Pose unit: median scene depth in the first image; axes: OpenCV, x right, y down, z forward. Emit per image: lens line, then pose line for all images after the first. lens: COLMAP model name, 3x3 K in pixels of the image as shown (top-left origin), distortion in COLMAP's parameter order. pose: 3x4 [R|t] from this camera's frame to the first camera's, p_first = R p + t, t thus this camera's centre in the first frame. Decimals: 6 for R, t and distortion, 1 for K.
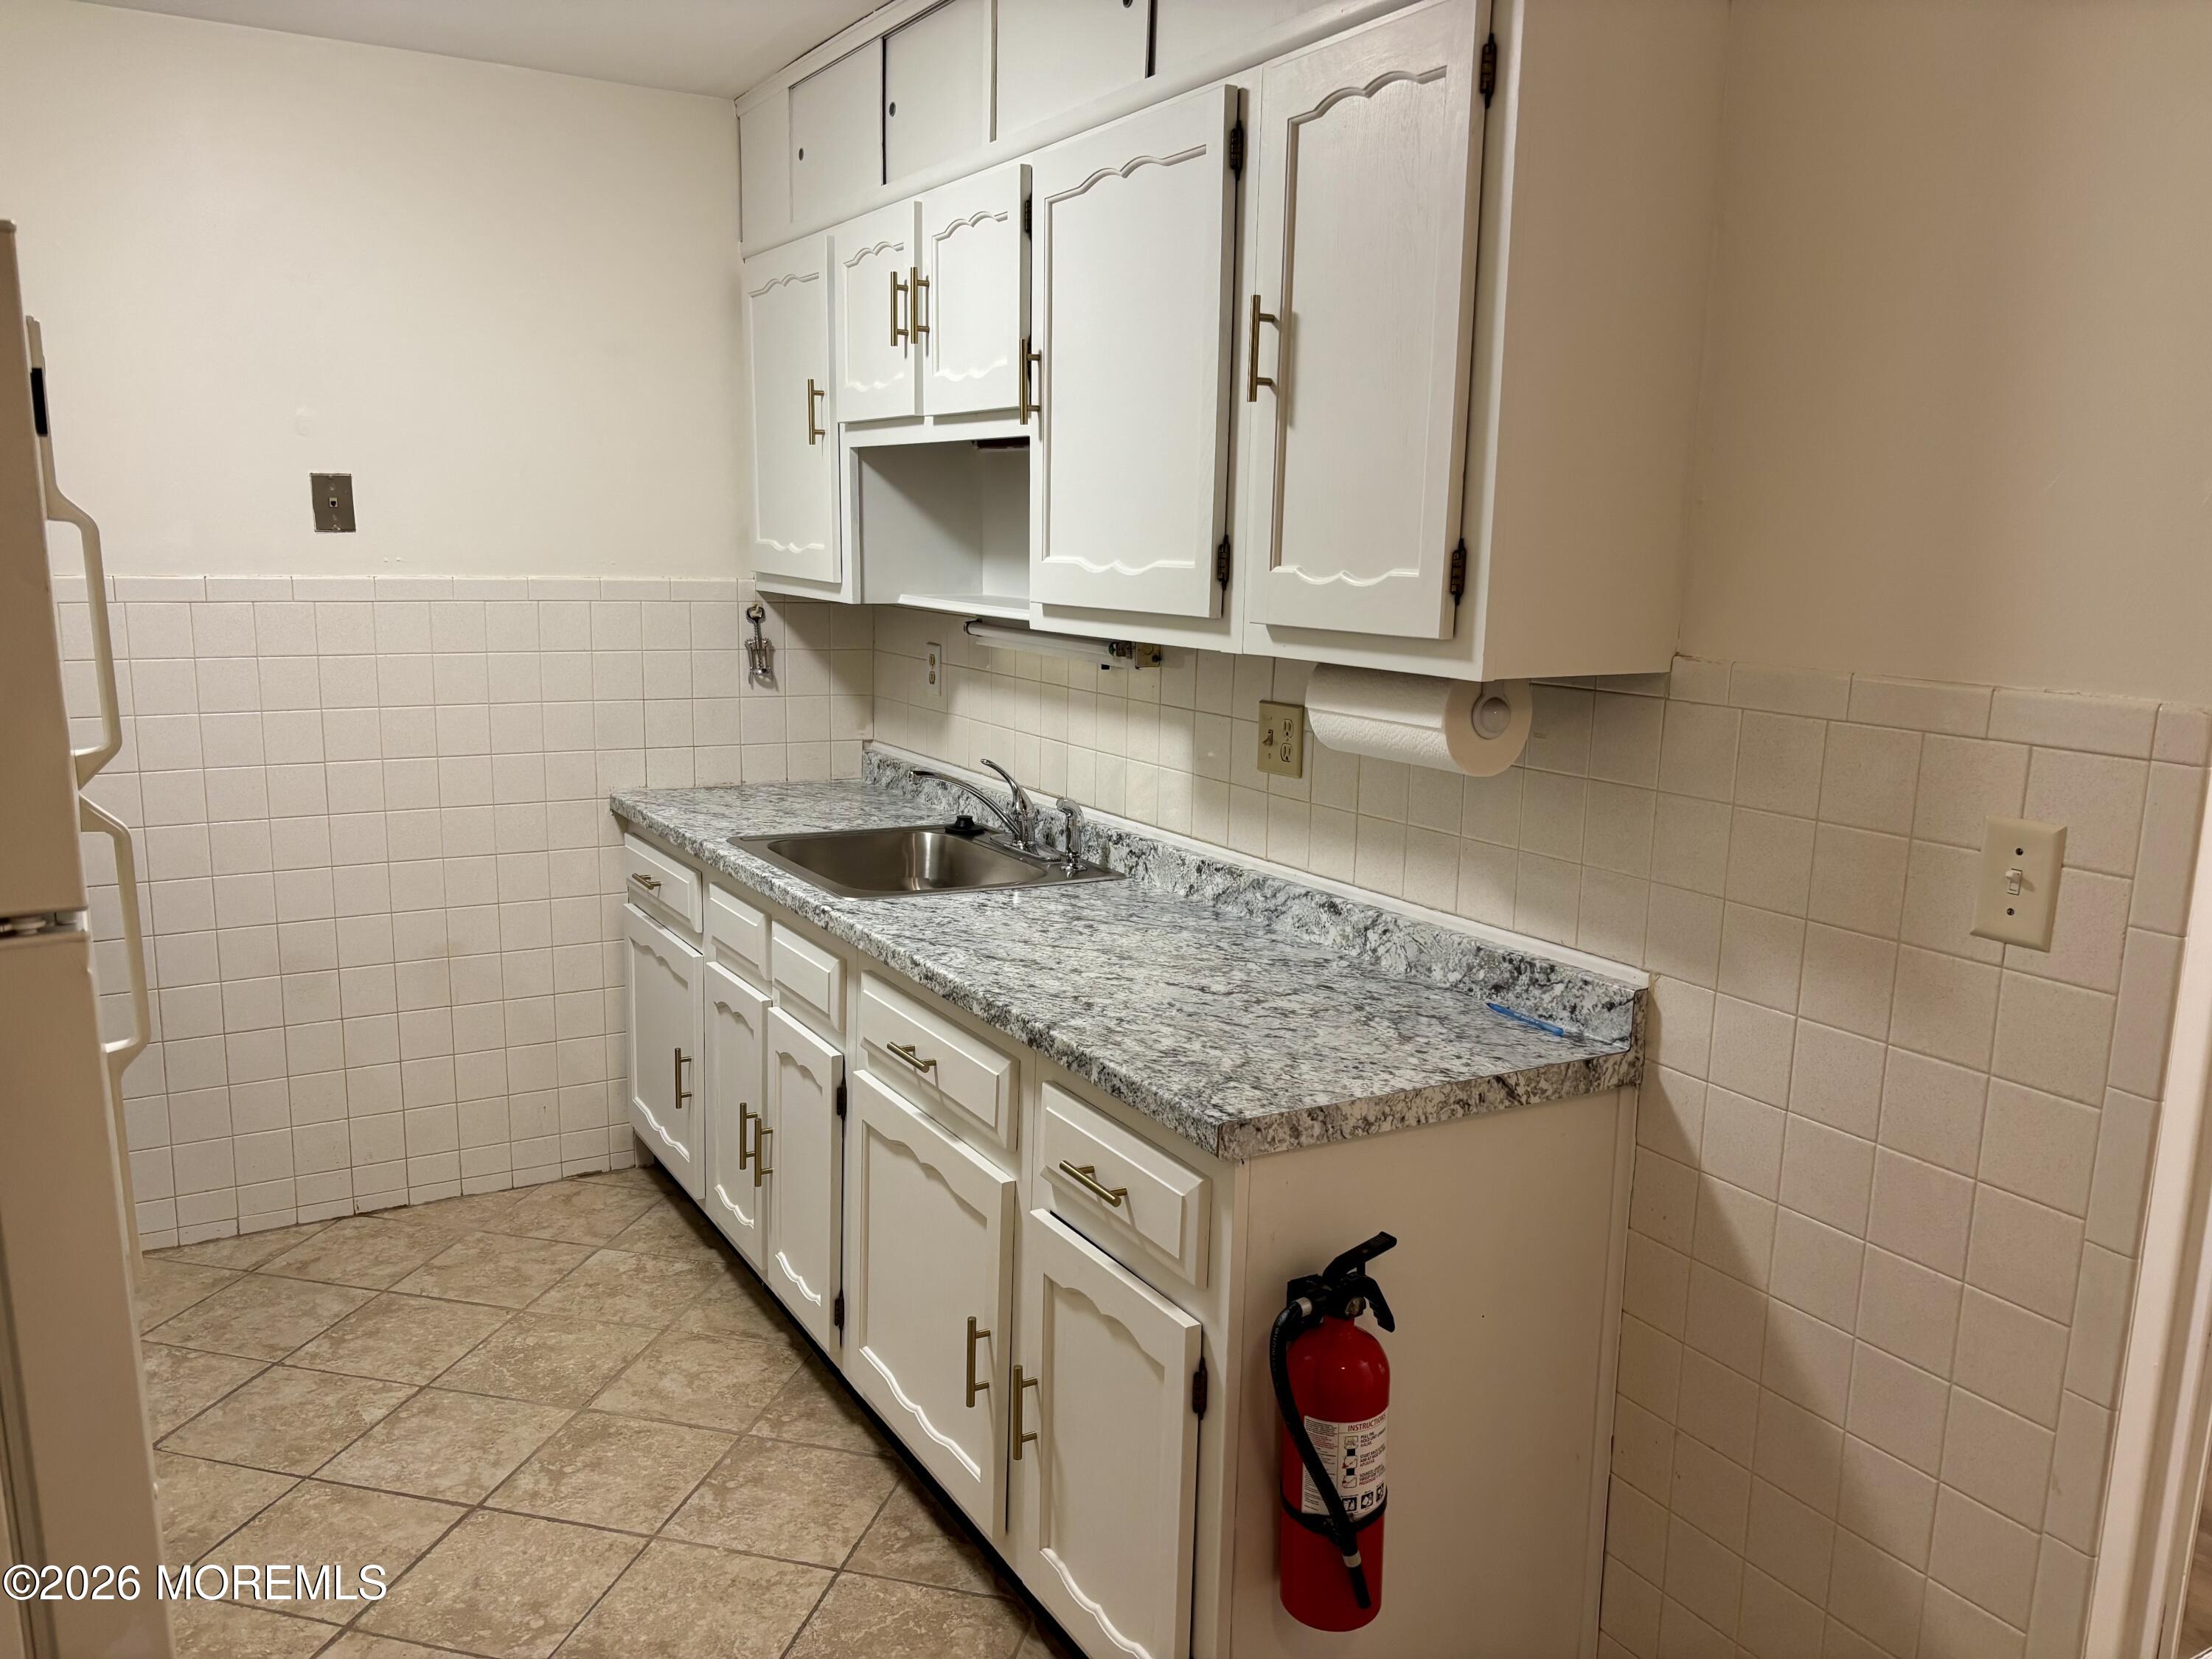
lens RADIAL K [[1660.7, 0, 1106.0], [0, 1660.7, 829.5], [0, 0, 1]] dist [0.104097, -0.248571]
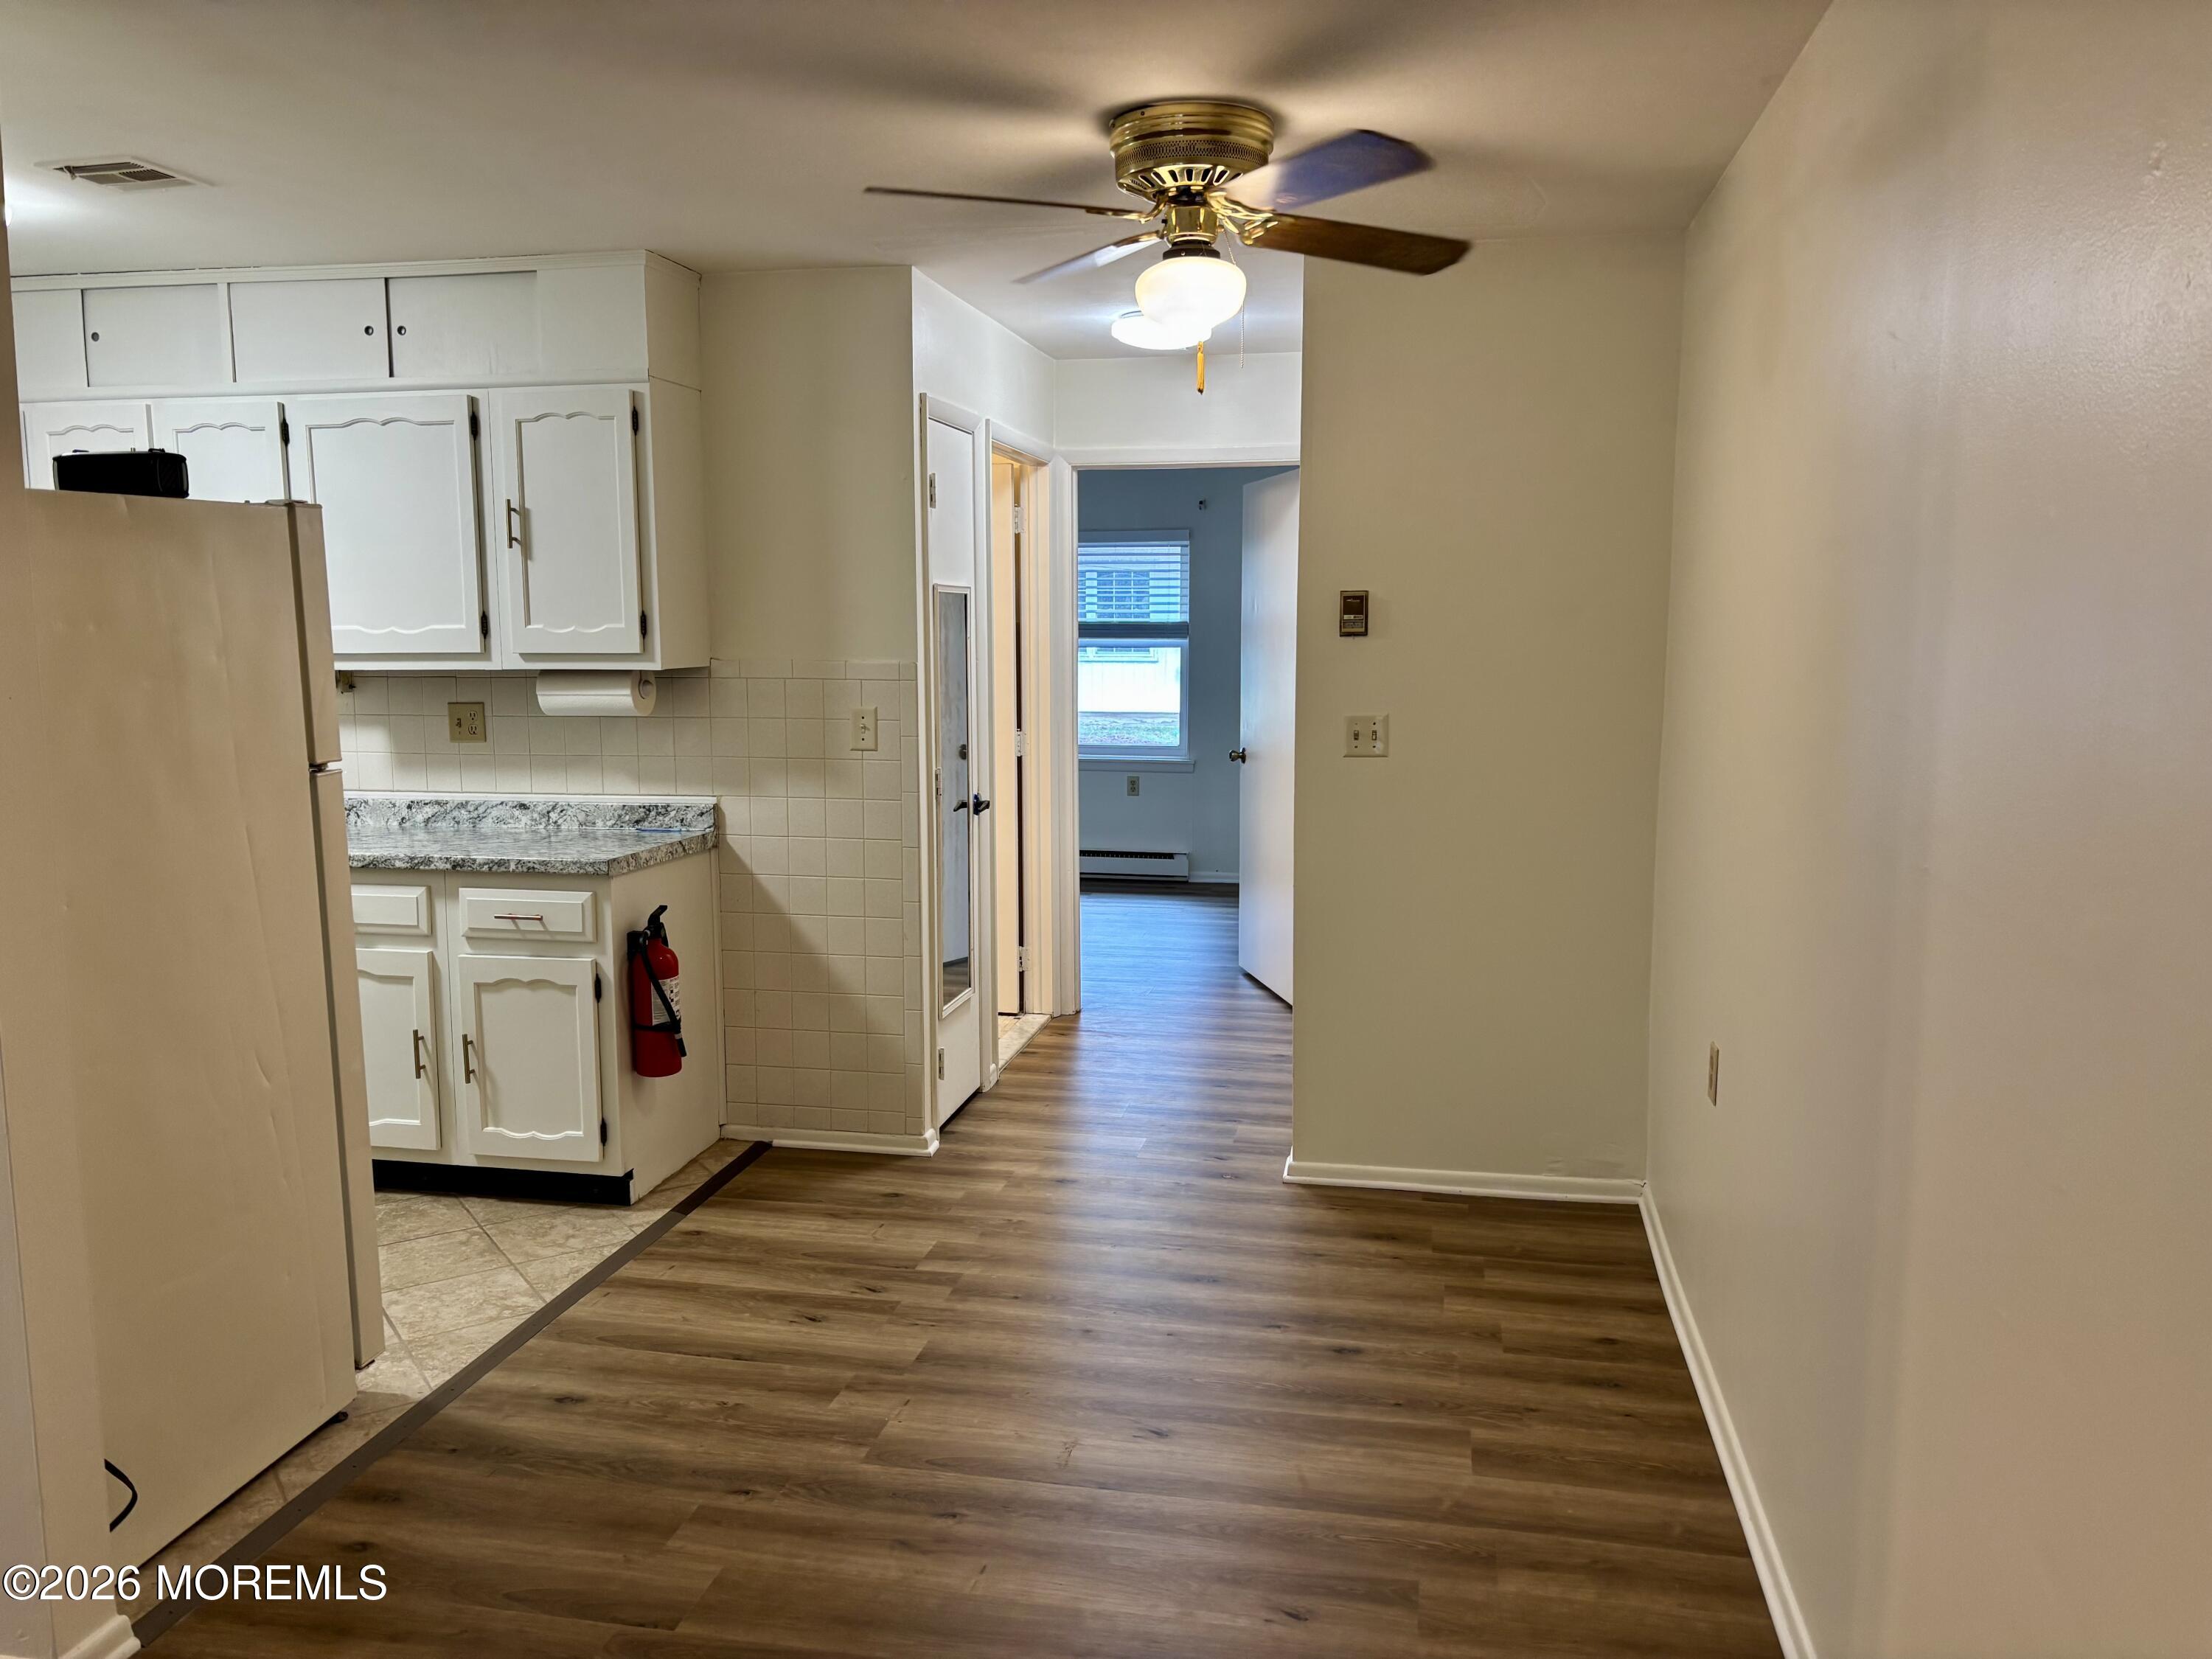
lens RADIAL K [[1660.7, 0, 1106.0], [0, 1660.7, 829.5], [0, 0, 1]] dist [0.104097, -0.248571]
pose [[0.665350, -0.118413, 0.737081, -0.917571], [0.150371, 0.988361, 0.023044, 0.142458], [-0.731231, 0.095503, 0.675411, -0.847475]]
